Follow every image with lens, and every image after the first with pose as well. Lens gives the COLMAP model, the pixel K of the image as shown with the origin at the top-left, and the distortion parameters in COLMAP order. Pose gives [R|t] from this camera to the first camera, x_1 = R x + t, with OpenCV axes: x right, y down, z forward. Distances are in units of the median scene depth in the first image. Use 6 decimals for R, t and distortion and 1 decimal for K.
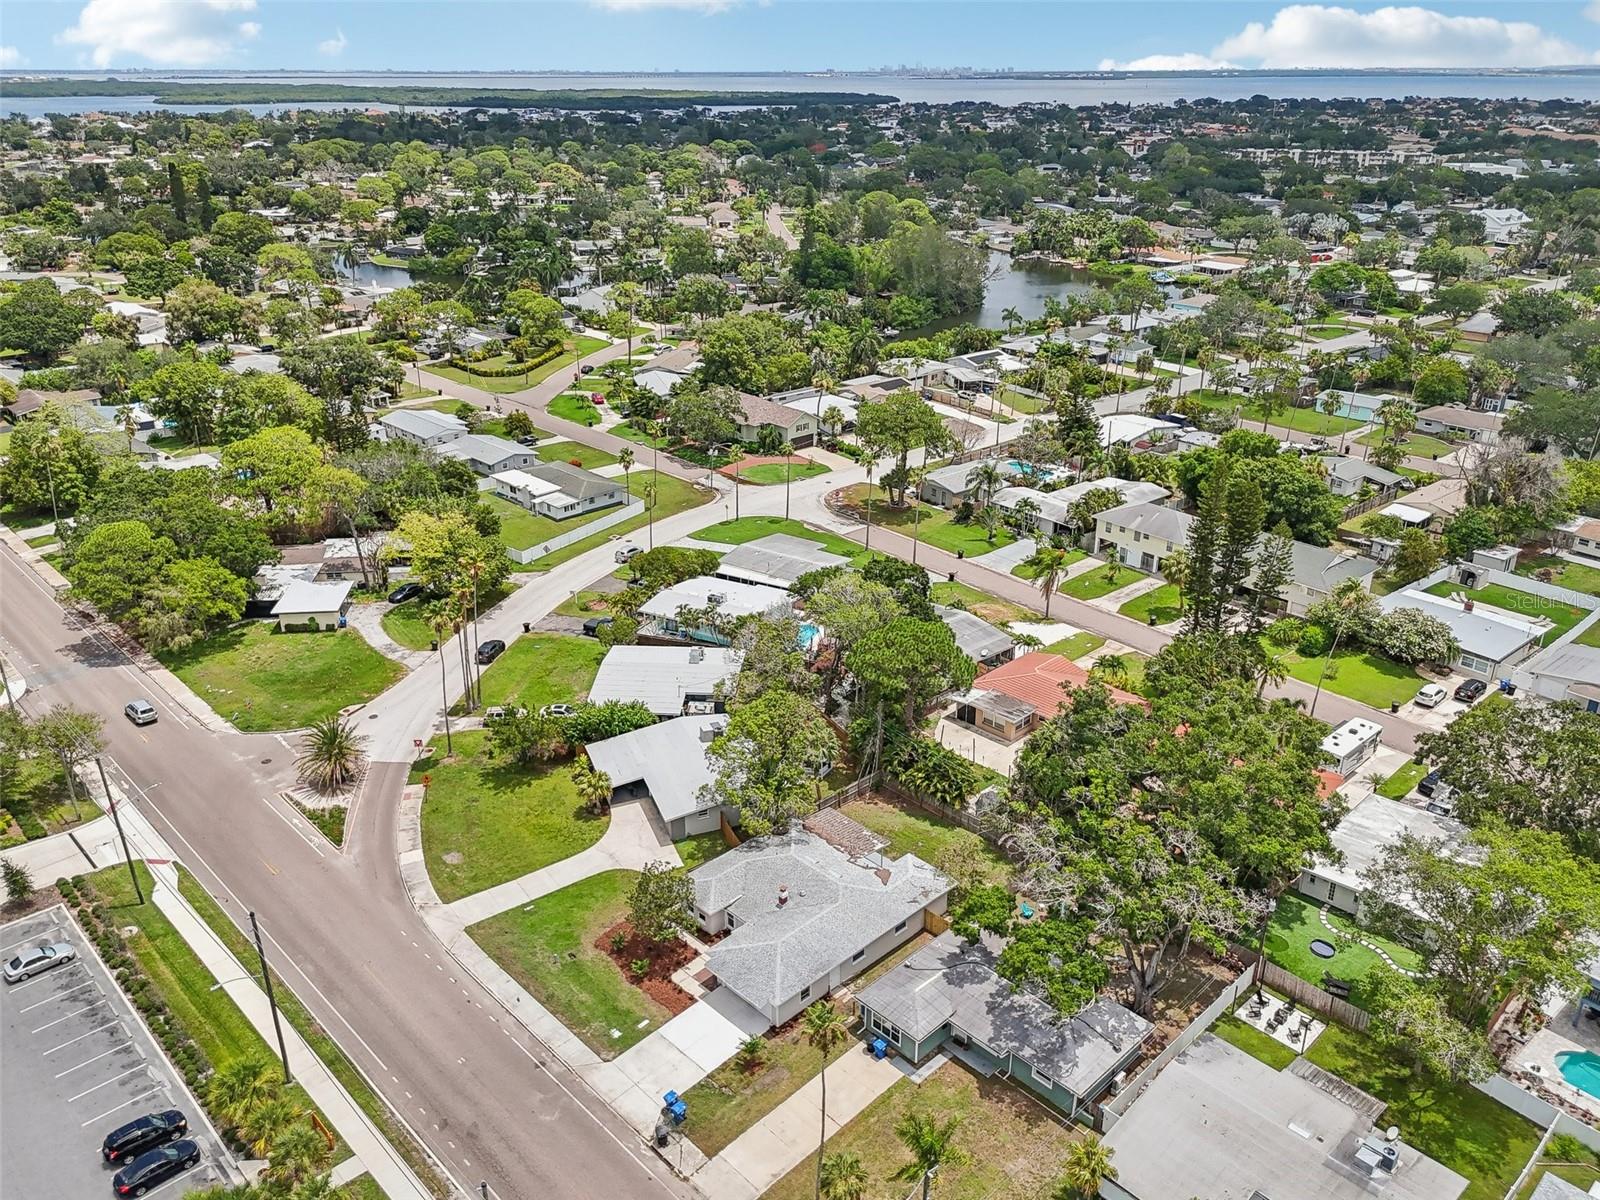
lens RADIAL K [[1203.9, 0, 796.2], [0, 1203.9, 598.2], [0, 0, 1]] dist [0.074883, -0.077699]
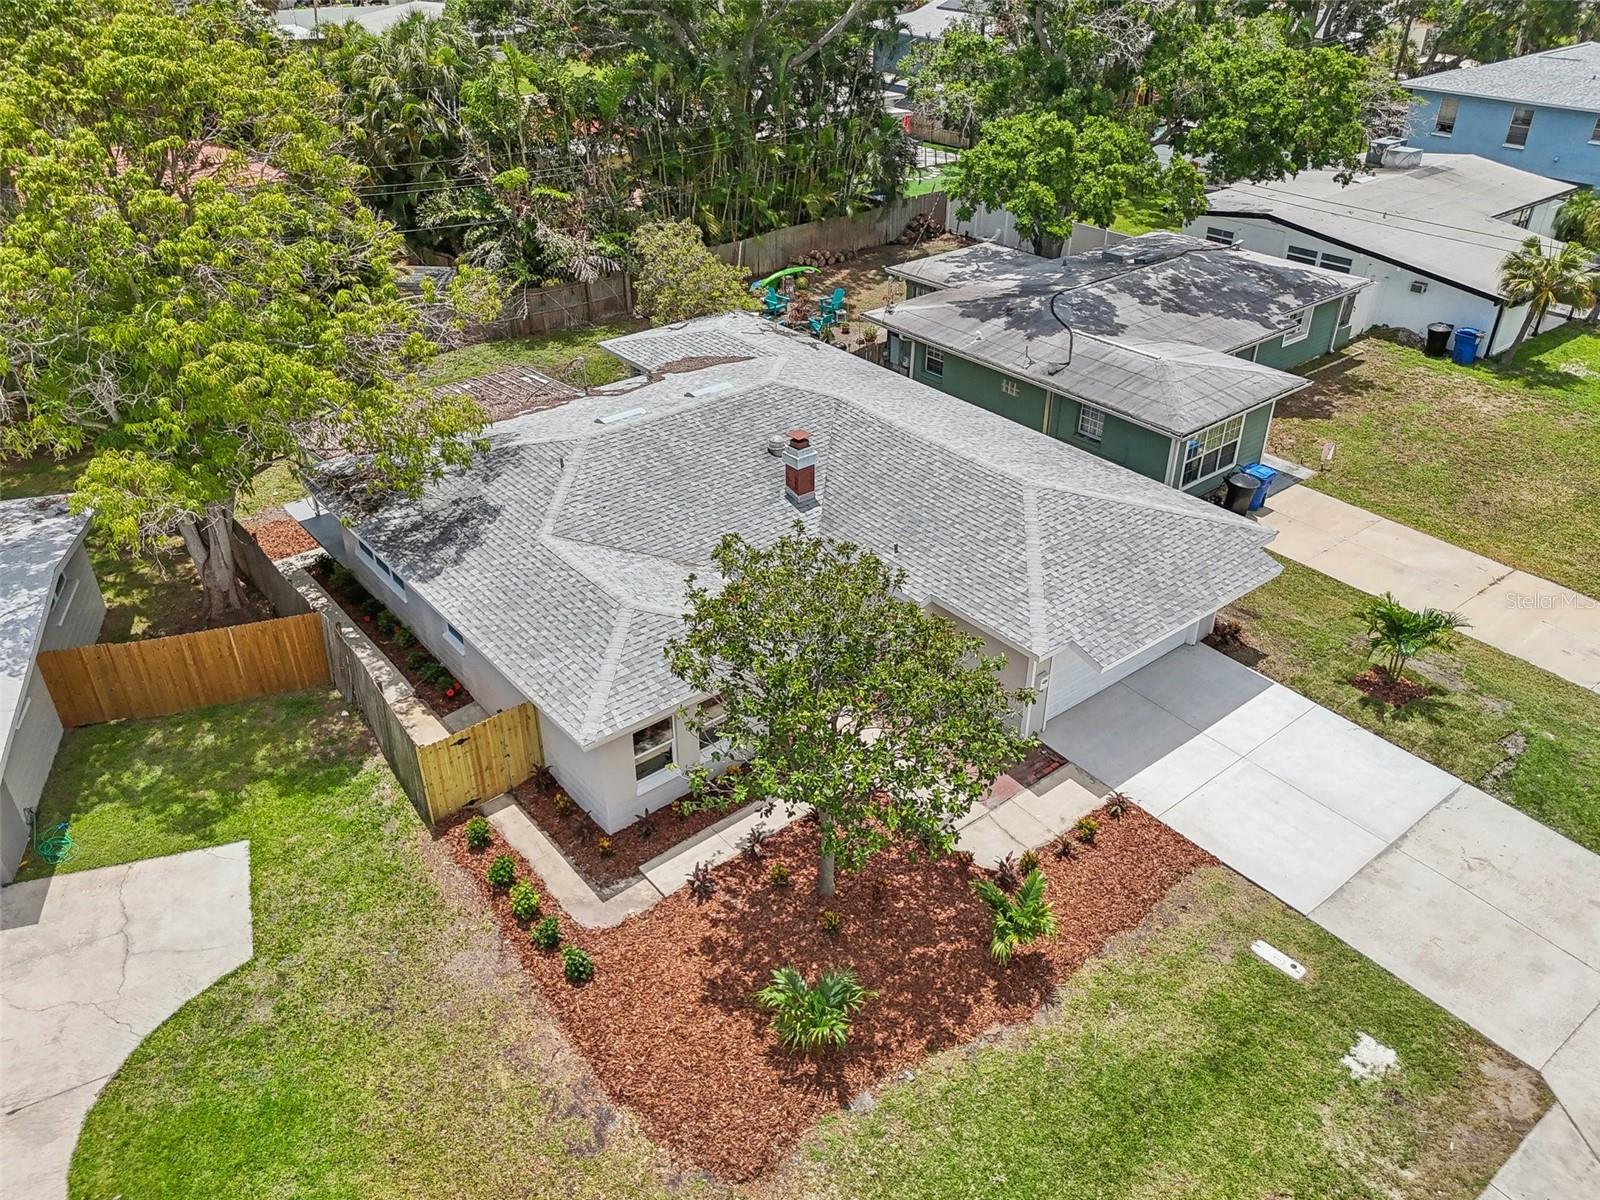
lens RADIAL K [[1203.9, 0, 796.2], [0, 1203.9, 598.2], [0, 0, 1]] dist [0.074883, -0.077699]
pose [[0.085916, -0.521607, 0.848849, -0.286097], [0.396461, 0.799536, 0.451177, 0.143001], [-0.914022, 0.297772, 0.275490, 0.956006]]
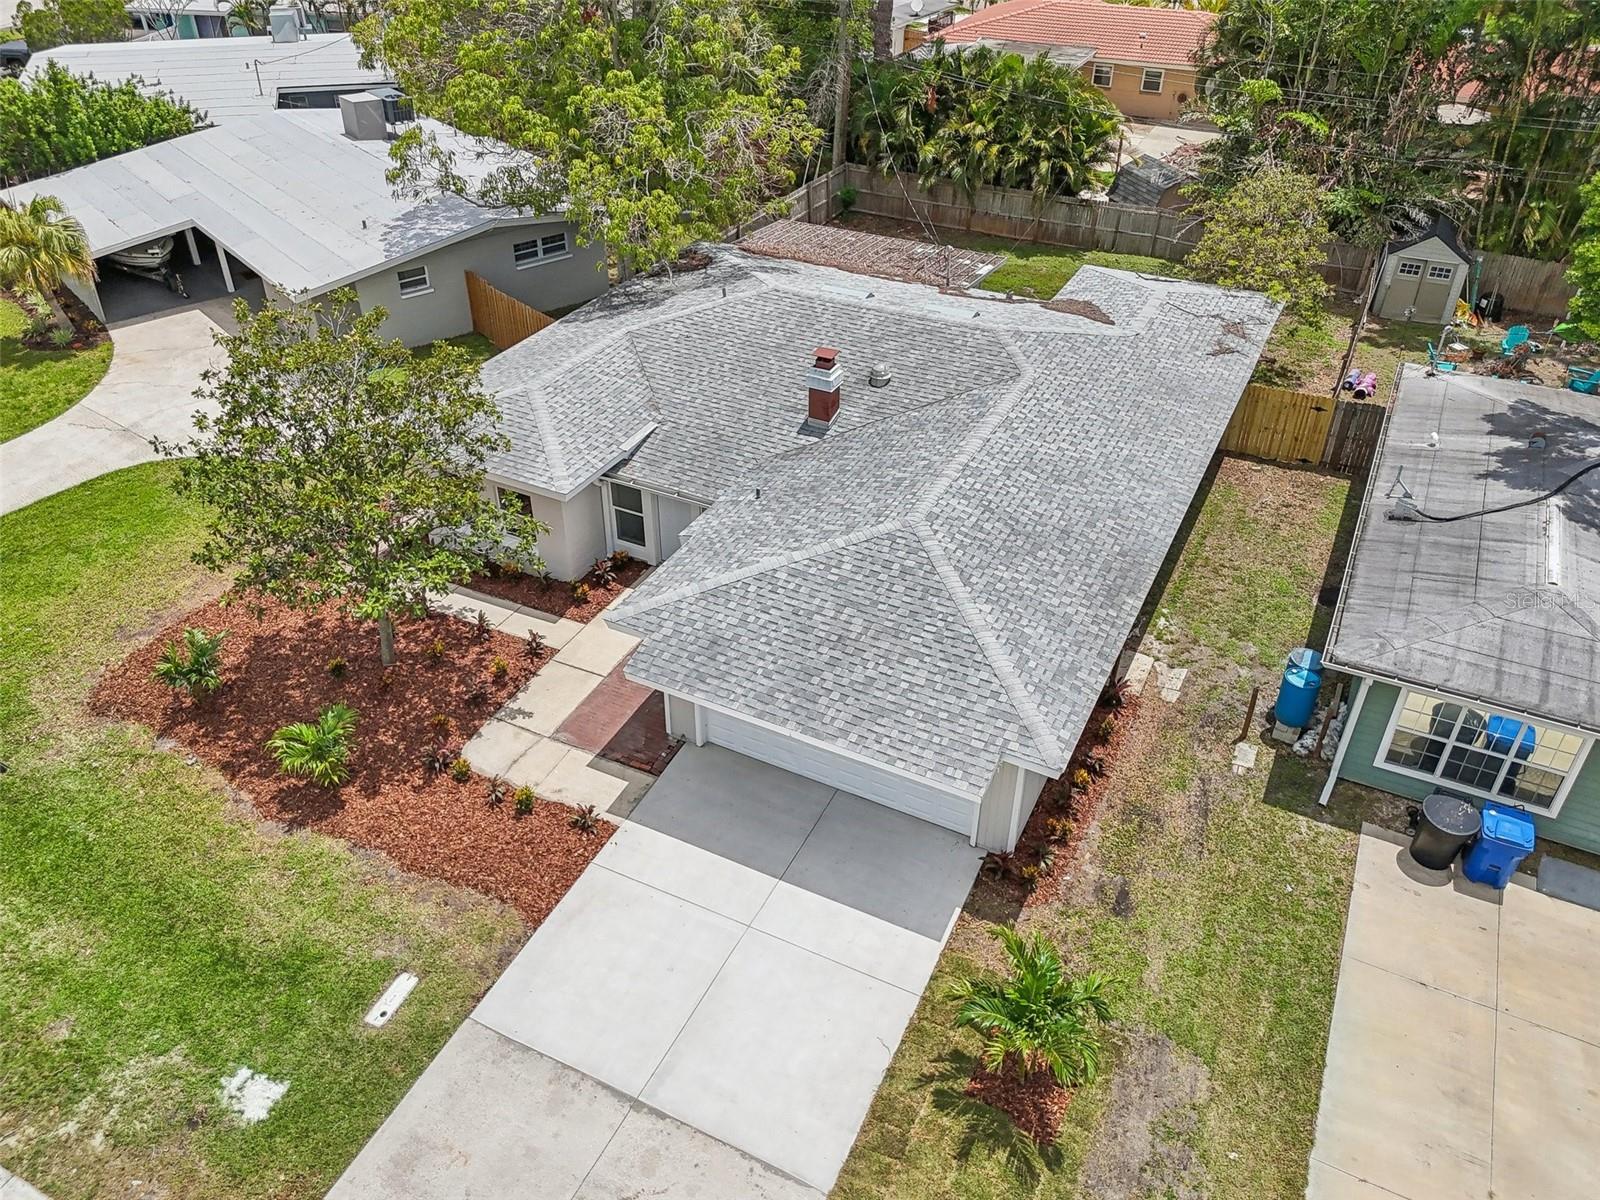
lens RADIAL K [[1203.9, 0, 796.2], [0, 1203.9, 598.2], [0, 0, 1]] dist [0.074883, -0.077699]
pose [[0.943951, -0.183120, 0.274635, -0.101011], [0.122684, 0.967040, 0.223122, 0.237819], [-0.306441, -0.176923, 0.935303, 0.766048]]
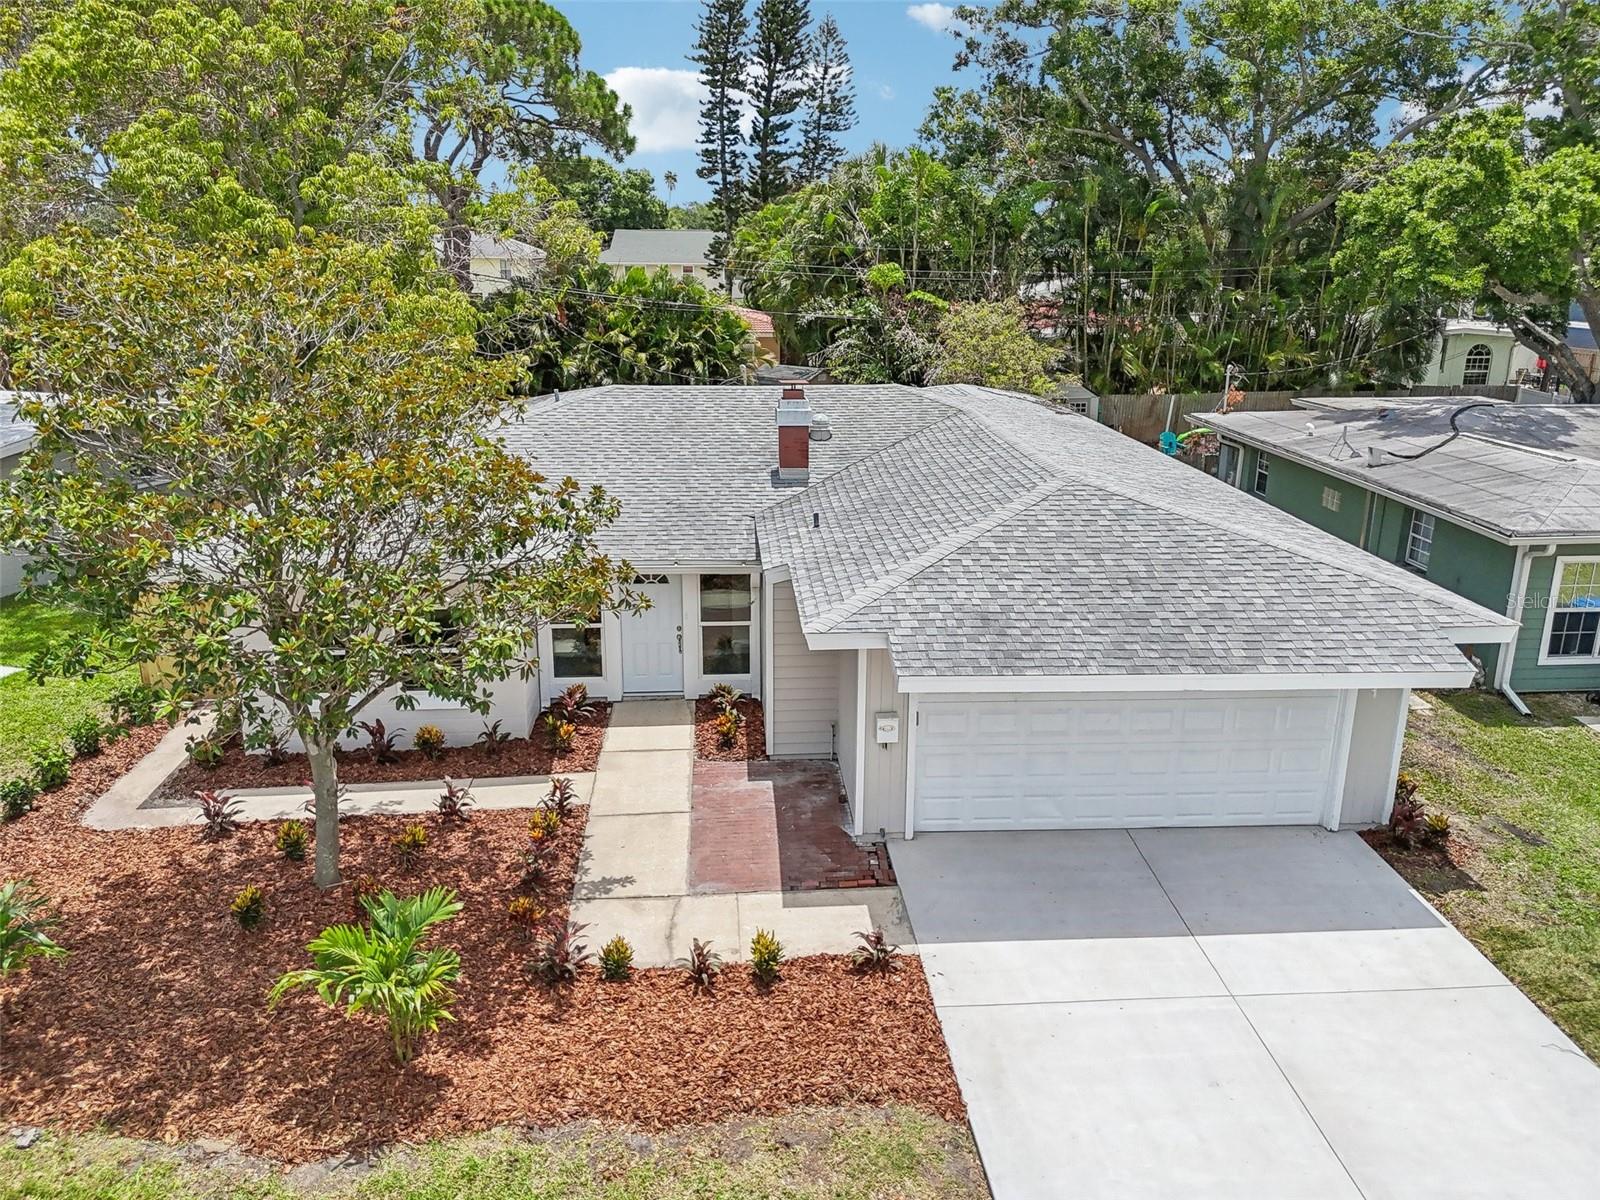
lens RADIAL K [[1203.9, 0, 796.2], [0, 1203.9, 598.2], [0, 0, 1]] dist [0.074883, -0.077699]
pose [[0.643306, -0.211910, 0.735698, -0.178971], [0.297296, 0.954667, 0.015021, 0.279902], [-0.705529, 0.209057, 0.677143, 0.886022]]
